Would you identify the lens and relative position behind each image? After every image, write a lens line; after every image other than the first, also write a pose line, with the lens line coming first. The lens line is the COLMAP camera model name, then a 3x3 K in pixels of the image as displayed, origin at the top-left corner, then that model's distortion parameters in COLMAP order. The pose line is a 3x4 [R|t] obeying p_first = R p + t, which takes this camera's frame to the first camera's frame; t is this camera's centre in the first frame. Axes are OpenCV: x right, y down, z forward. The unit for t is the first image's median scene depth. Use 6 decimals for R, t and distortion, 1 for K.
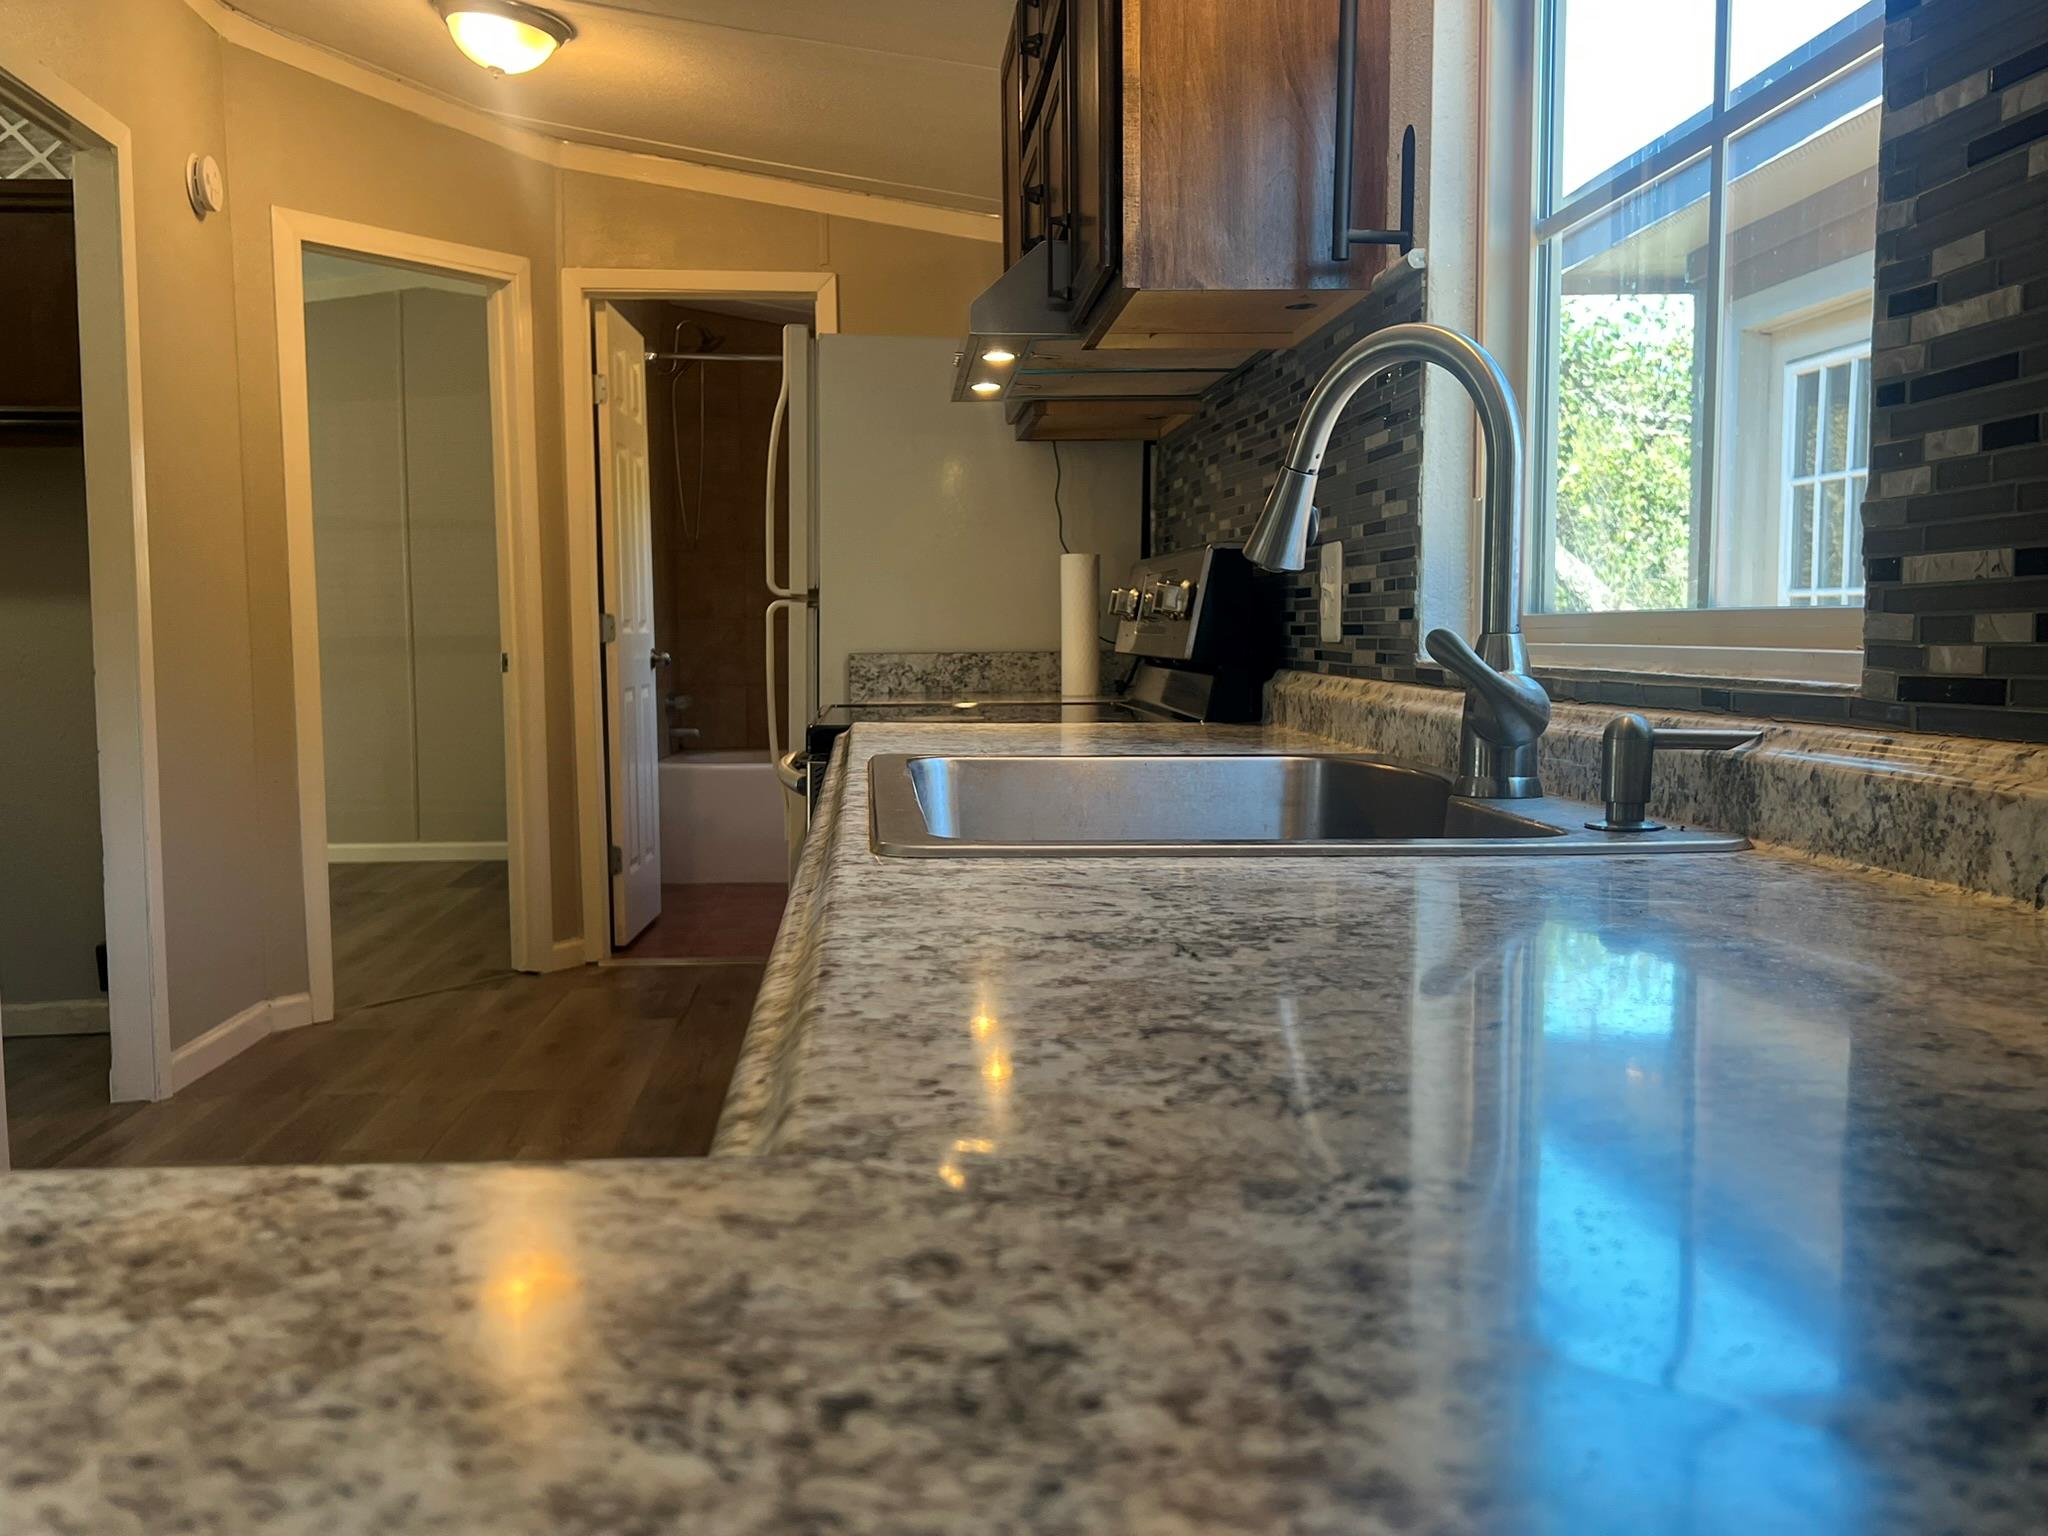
lens RADIAL K [[1815.3, 0, 1029.6], [0, 1815.3, 796.7], [0, 0, 1]] dist [0.057802, -0.058106]
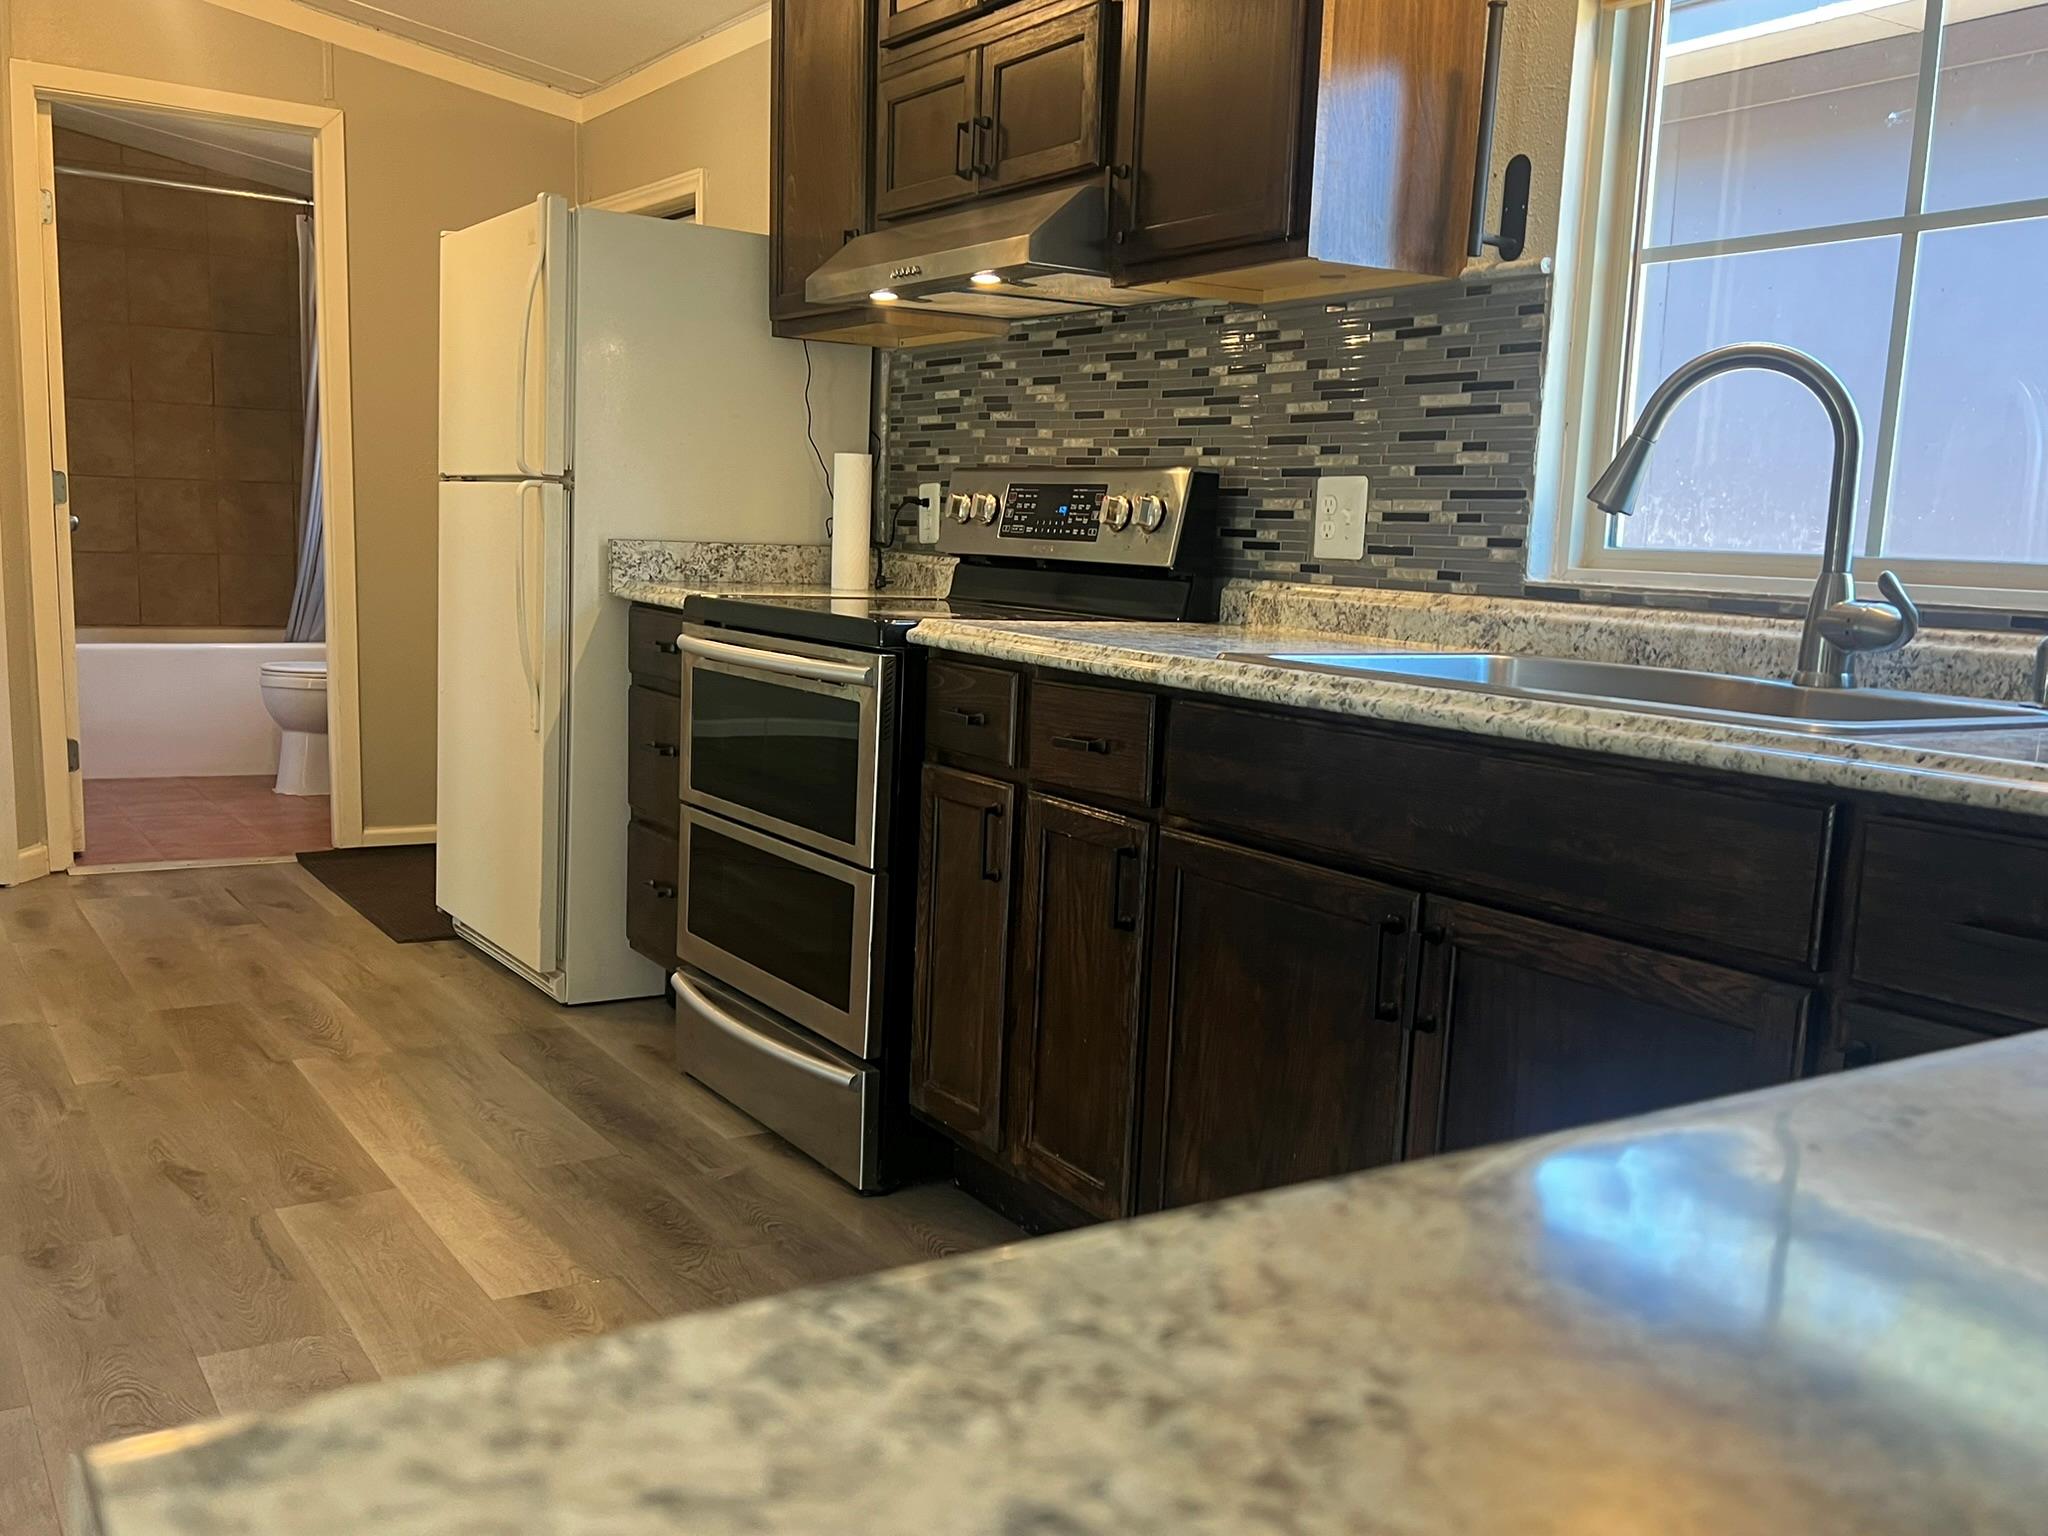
lens RADIAL K [[1815.3, 0, 1004.8], [0, 1815.3, 793.3], [0, 0, 1]] dist [0.057802, -0.058106]
pose [[0.881763, -0.027822, 0.470871, -0.631058], [-0.001328, 0.998109, 0.061461, -0.002903], [-0.471690, -0.054819, 0.880059, 0.026241]]
